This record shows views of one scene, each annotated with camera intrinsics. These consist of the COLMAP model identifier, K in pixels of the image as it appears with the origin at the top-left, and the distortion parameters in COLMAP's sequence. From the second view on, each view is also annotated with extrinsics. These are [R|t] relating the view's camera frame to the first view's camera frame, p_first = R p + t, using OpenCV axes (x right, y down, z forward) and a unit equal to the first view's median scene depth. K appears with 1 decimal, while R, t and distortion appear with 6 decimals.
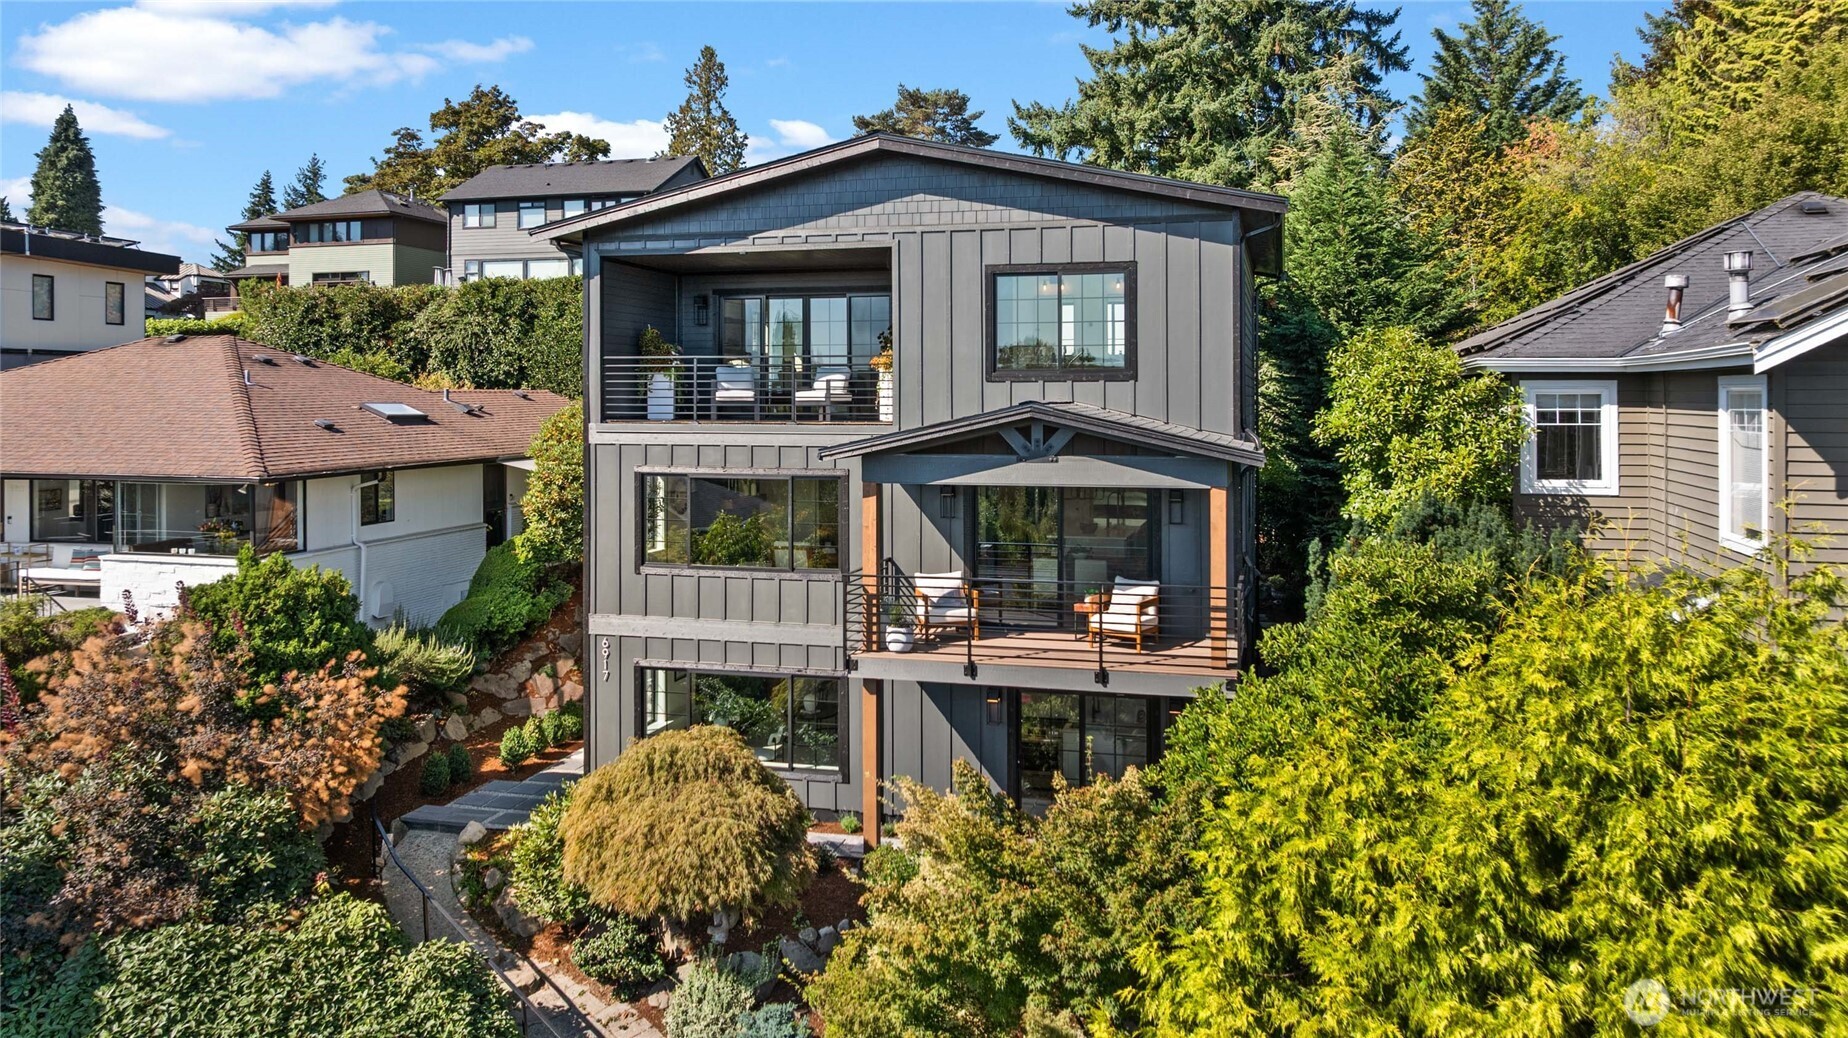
lens RADIAL K [[1368.5, 0, 930.4], [0, 1368.5, 400.6], [0, 0, 1]] dist [0.000181, 0.006469]
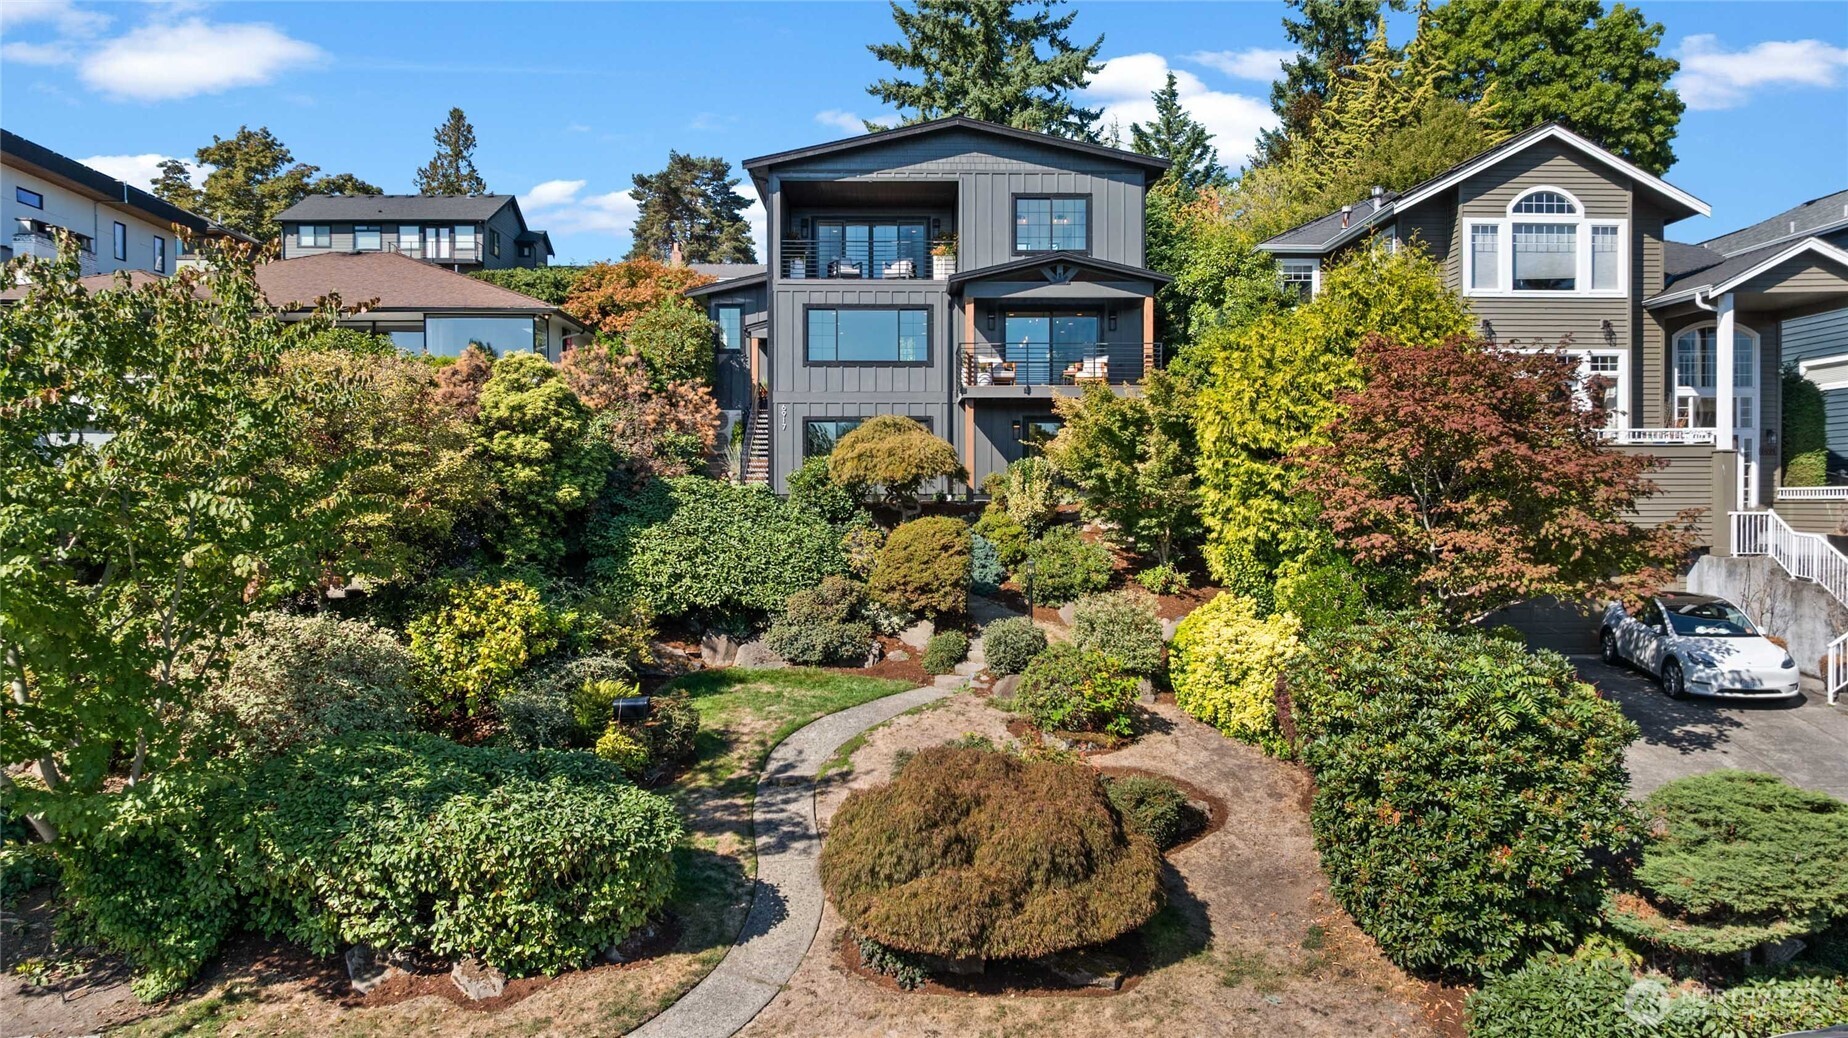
lens RADIAL K [[1368.2, 0, 924.0], [0, 1368.2, 519.0], [0, 0, 1]] dist [-0.000774, 0.005185]
pose [[0.961742, -0.002454, 0.273947, -0.218468], [0.001589, 0.999993, 0.003381, 0.126289], [-0.273954, -0.002817, 0.961739, -0.281876]]
